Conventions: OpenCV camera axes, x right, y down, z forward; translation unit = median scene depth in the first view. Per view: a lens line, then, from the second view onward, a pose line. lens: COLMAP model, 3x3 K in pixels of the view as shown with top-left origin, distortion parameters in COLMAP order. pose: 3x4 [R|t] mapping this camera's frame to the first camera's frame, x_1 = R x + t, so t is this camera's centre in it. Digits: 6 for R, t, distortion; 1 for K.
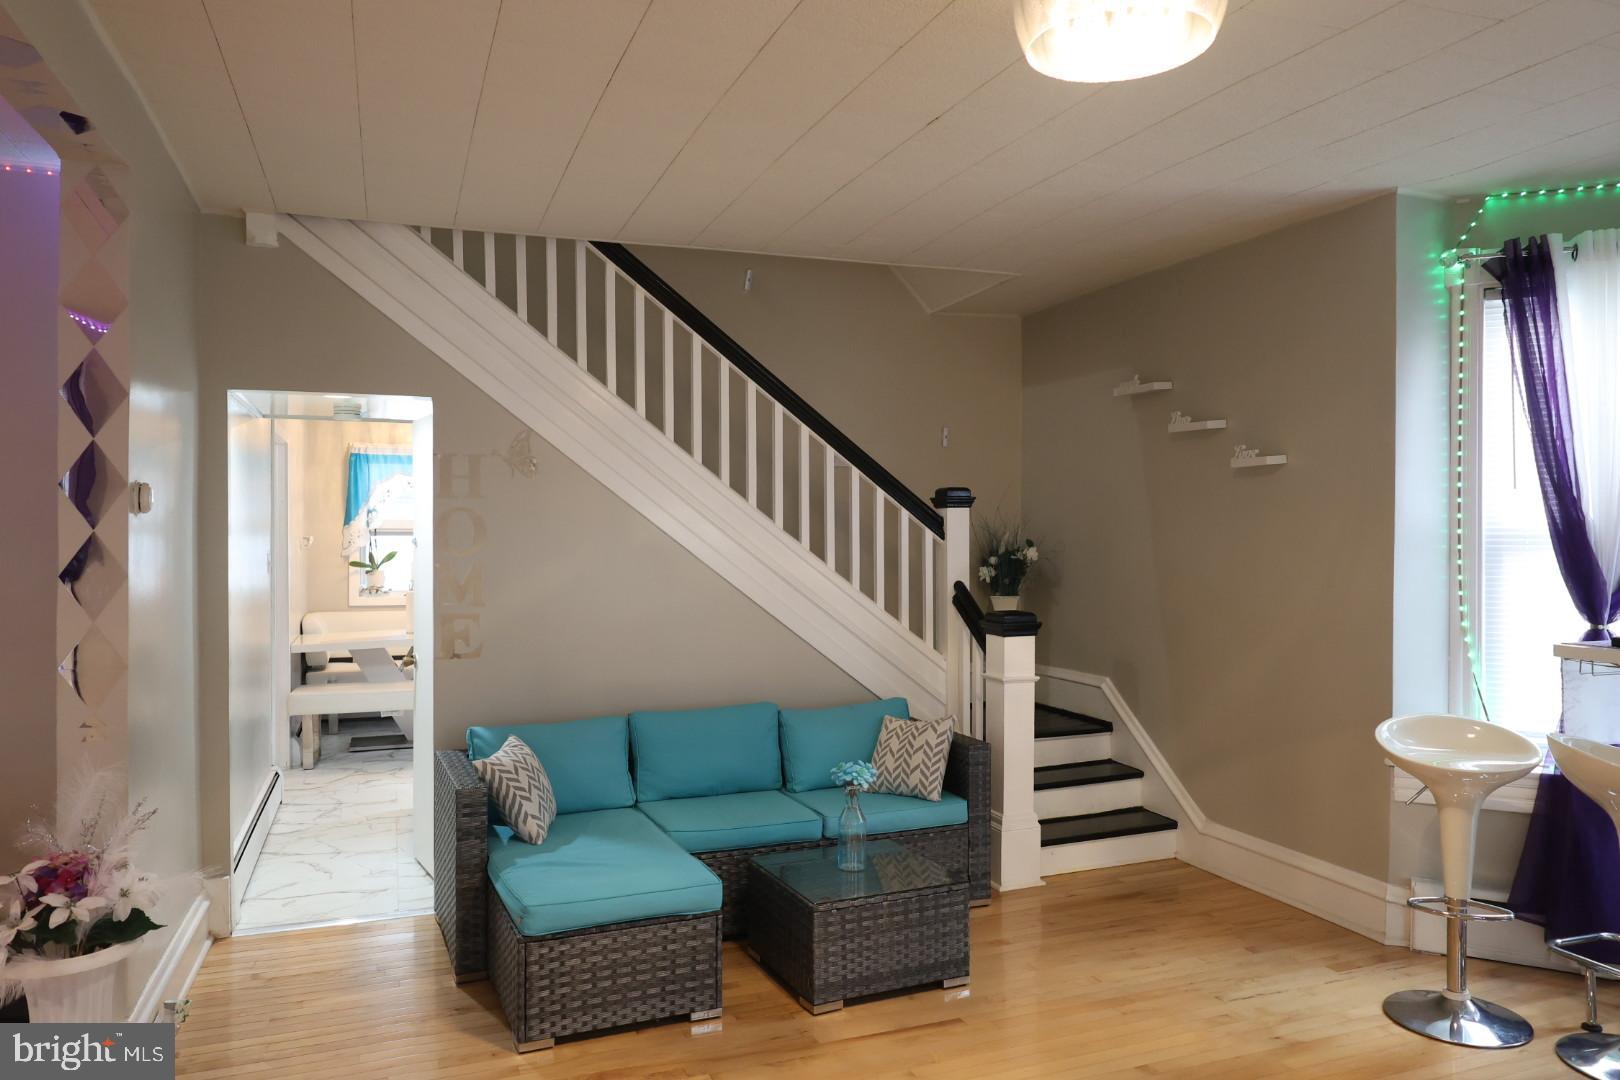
lens RADIAL K [[1124.6, 0, 810.0], [0, 1124.6, 540.0], [0, 0, 1]] dist [-0.004386, 0.002484]
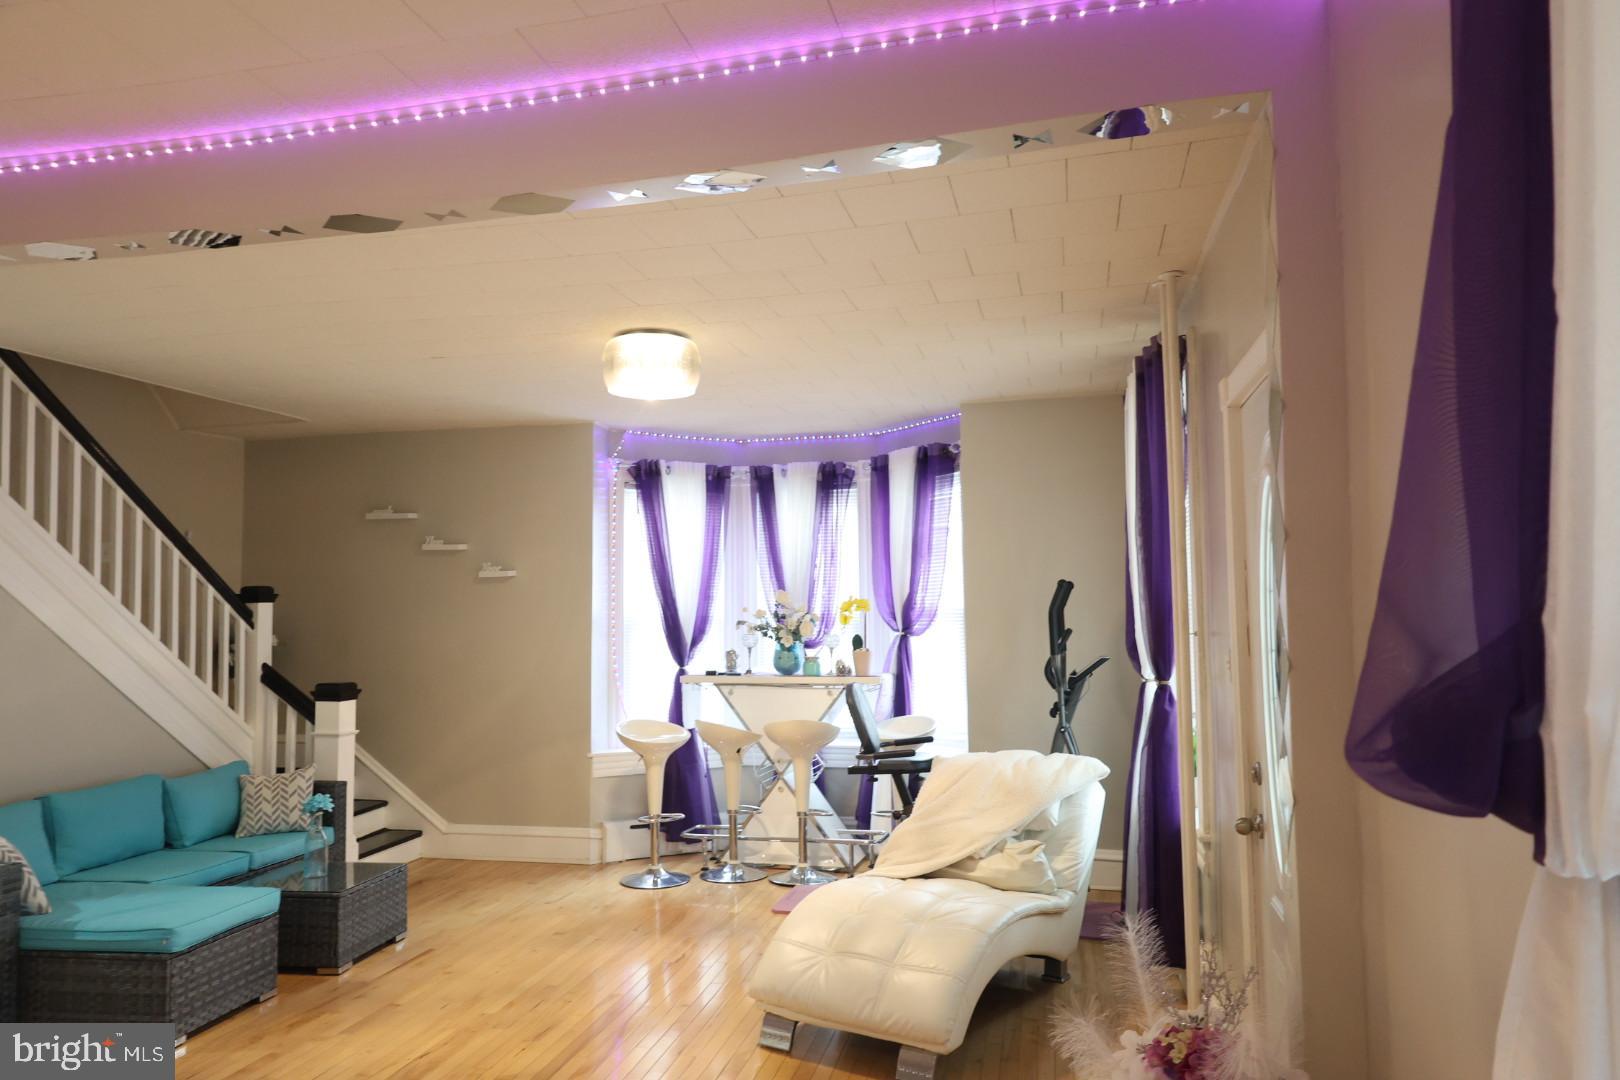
lens RADIAL K [[1120.1, 0, 810.0], [0, 1120.1, 540.0], [0, 0, 1]] dist [0.003085, 0.060718]
pose [[0.557328, 0.051532, 0.828692, -0.671173], [0.015440, 0.997256, -0.072398, 0.001425], [-0.830149, 0.053144, 0.555004, -0.215105]]
